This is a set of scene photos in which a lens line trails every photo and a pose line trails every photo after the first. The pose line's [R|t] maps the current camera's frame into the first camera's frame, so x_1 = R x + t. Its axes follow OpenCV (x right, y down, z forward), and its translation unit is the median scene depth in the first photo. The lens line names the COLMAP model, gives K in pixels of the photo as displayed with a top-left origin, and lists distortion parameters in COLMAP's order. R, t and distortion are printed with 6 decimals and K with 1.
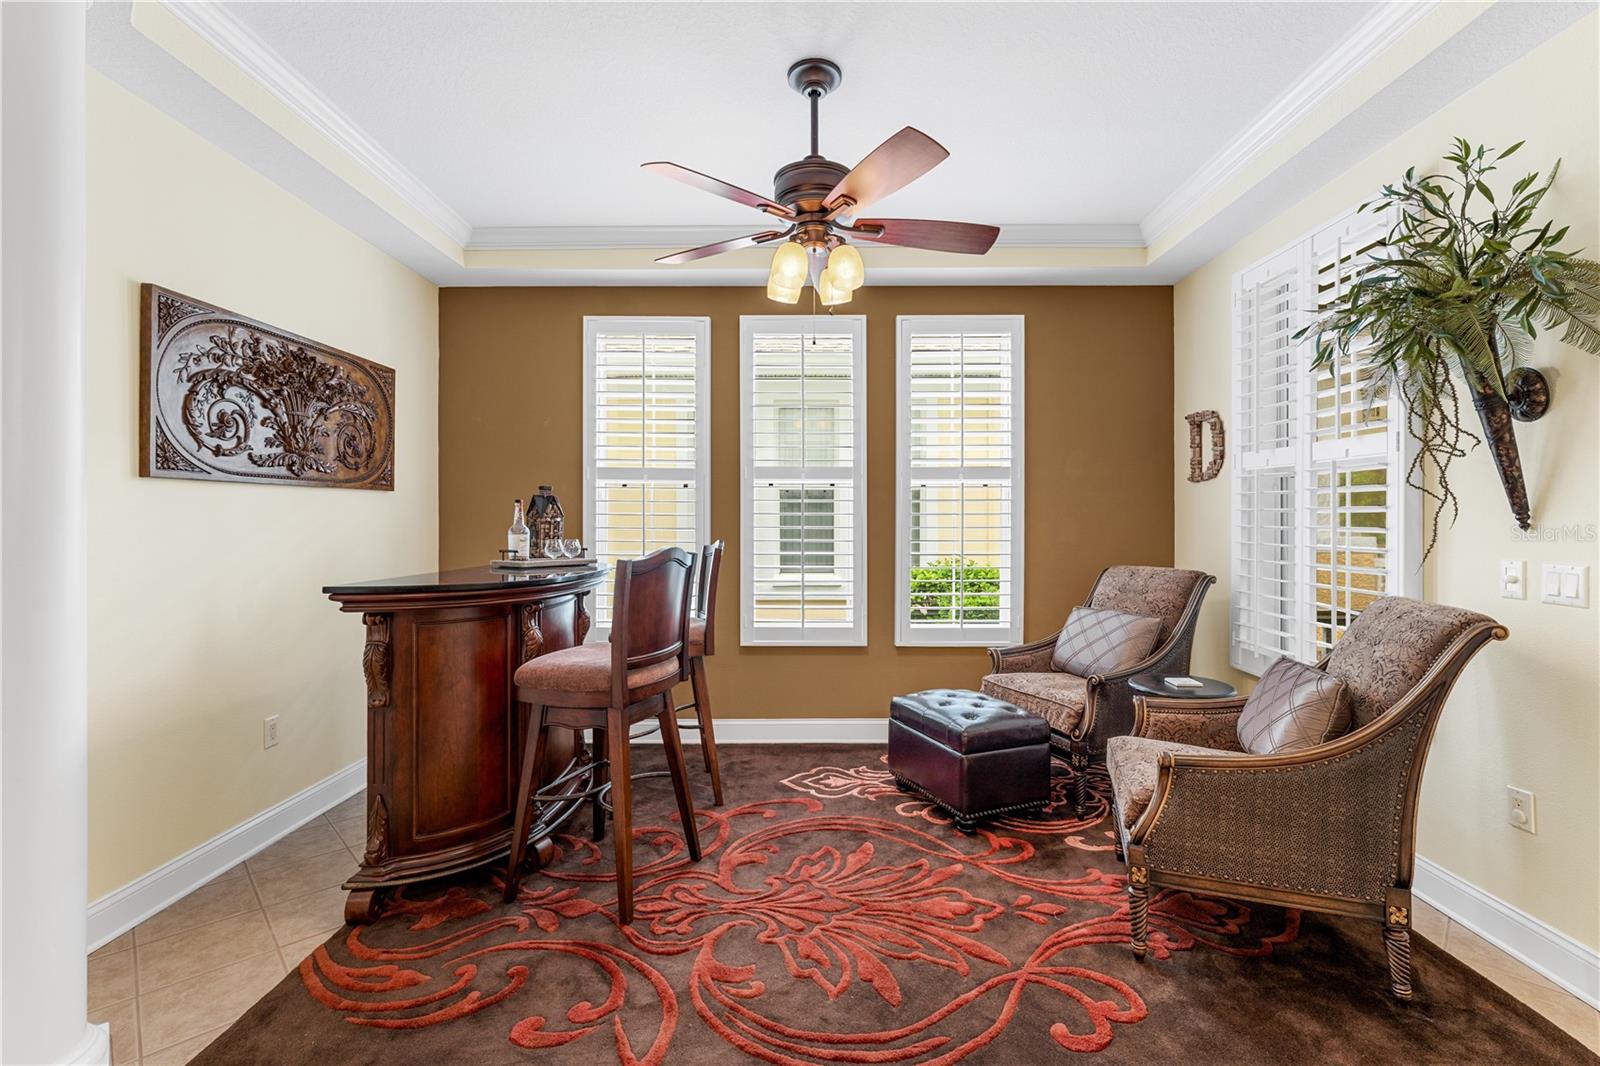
lens RADIAL K [[707.6, 0, 802.9], [0, 707.6, 519.2], [0, 0, 1]] dist [-0.002140, -0.000150]
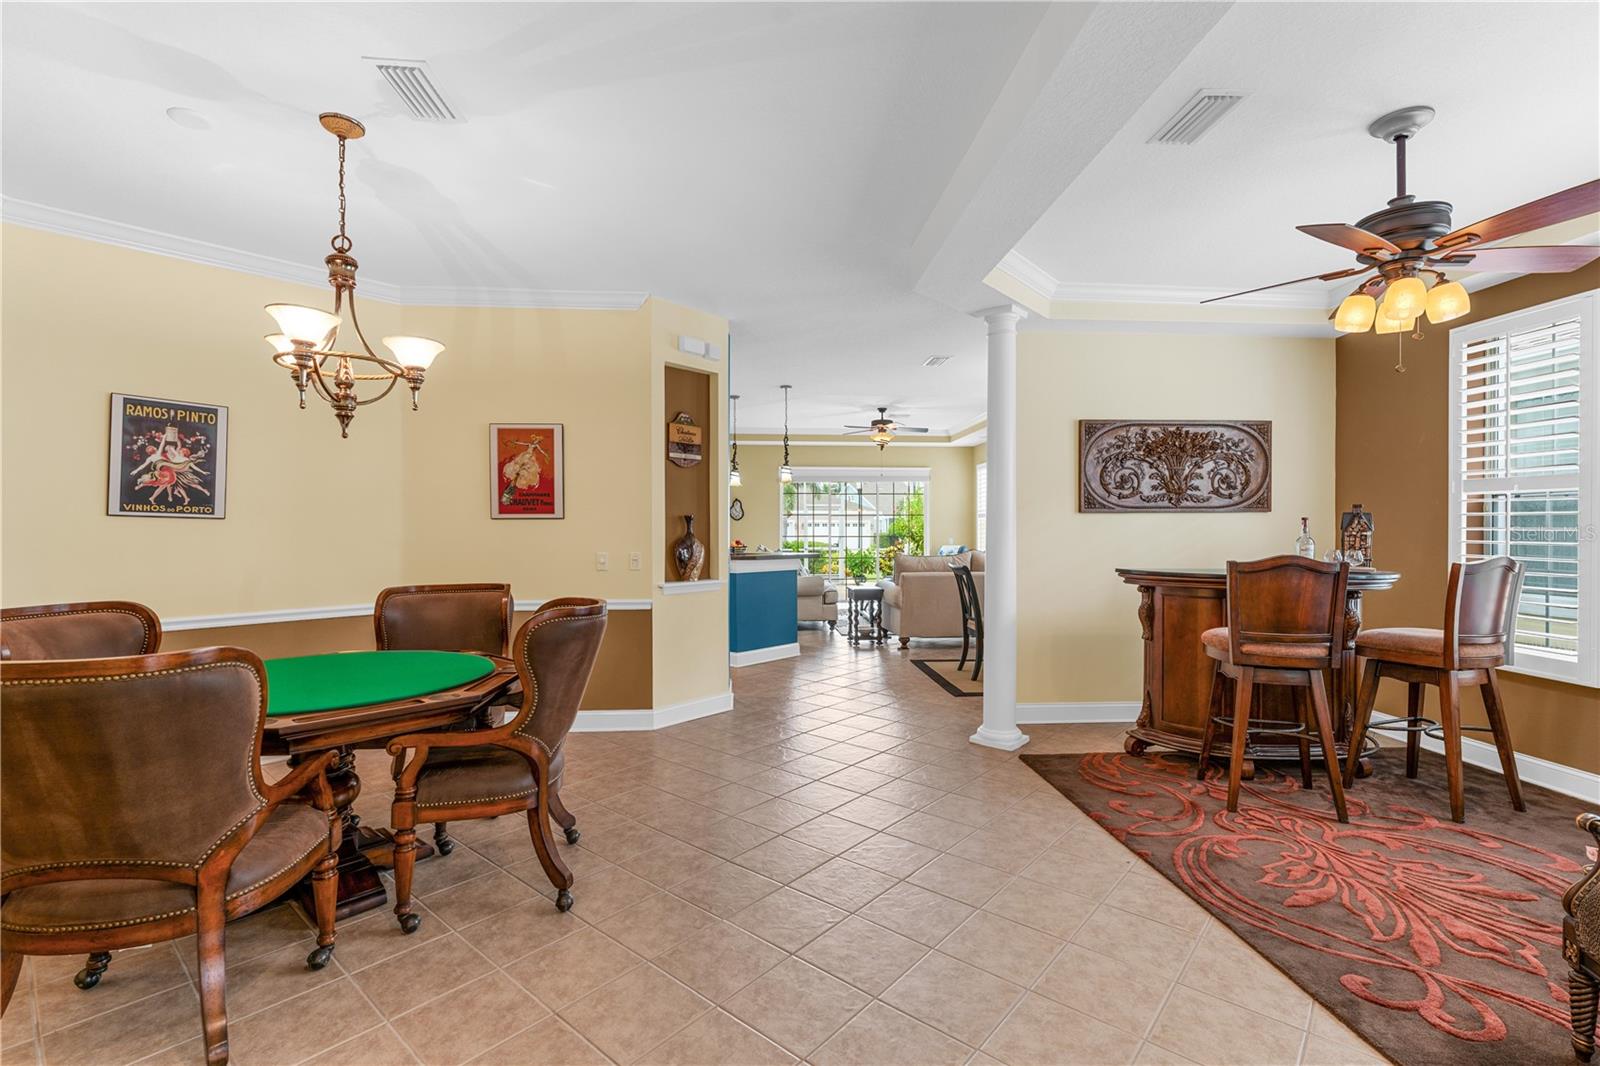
lens RADIAL K [[709.7, 0, 795.7], [0, 709.7, 534.6], [0, 0, 1]] dist [0.001221, 0.000224]
pose [[0.076424, 0.007201, -0.997049, 0.901635], [-0.000443, 0.999974, 0.007188, -0.006786], [0.997075, -0.000108, 0.076425, -0.003891]]
